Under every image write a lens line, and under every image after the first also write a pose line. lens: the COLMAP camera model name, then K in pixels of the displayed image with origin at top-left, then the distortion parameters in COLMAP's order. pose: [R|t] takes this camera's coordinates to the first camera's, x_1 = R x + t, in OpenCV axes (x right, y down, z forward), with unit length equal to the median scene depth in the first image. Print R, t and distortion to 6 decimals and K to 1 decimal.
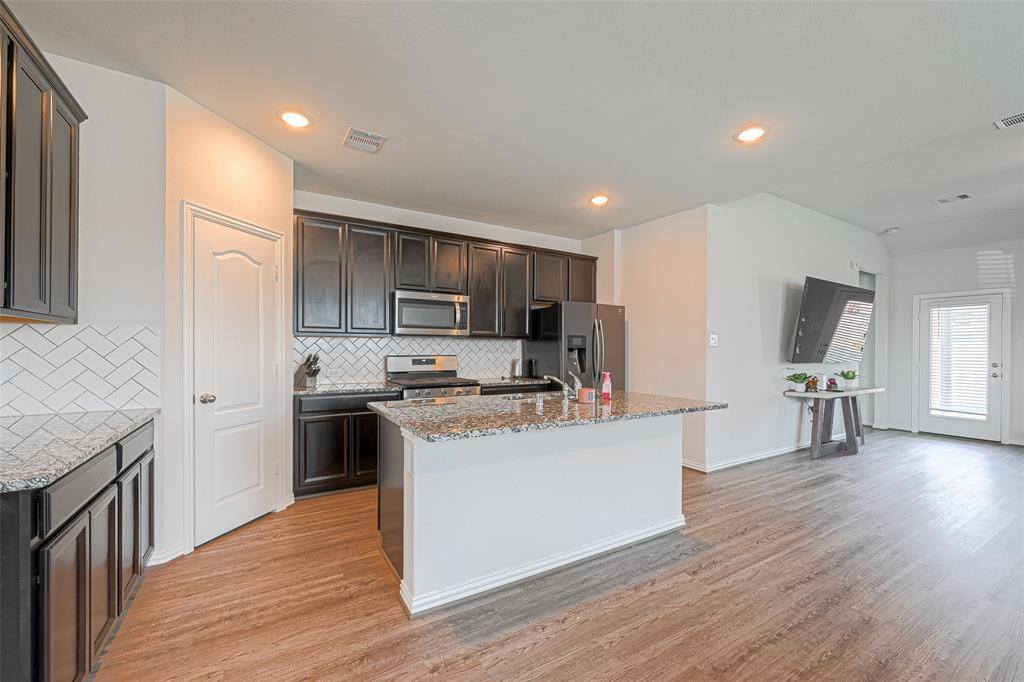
lens RADIAL K [[416.6, 0, 510.7], [0, 416.6, 348.9], [0, 0, 1]] dist [-0.000527, -0.000073]
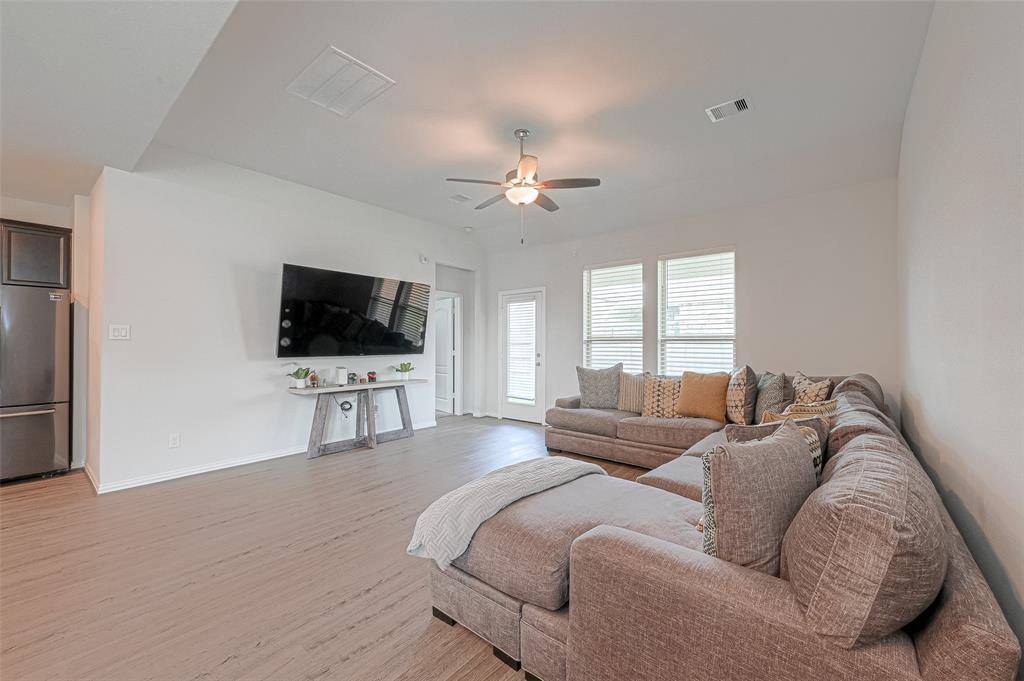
lens RADIAL K [[426.6, 0, 500.0], [0, 426.6, 345.2], [0, 0, 1]] dist [0.000229, 0.000058]
pose [[0.940691, -0.011473, 0.339070, 0.773935], [0.009634, 0.999928, 0.007107, 0.003658], [-0.339127, -0.003419, 0.940734, -0.047093]]
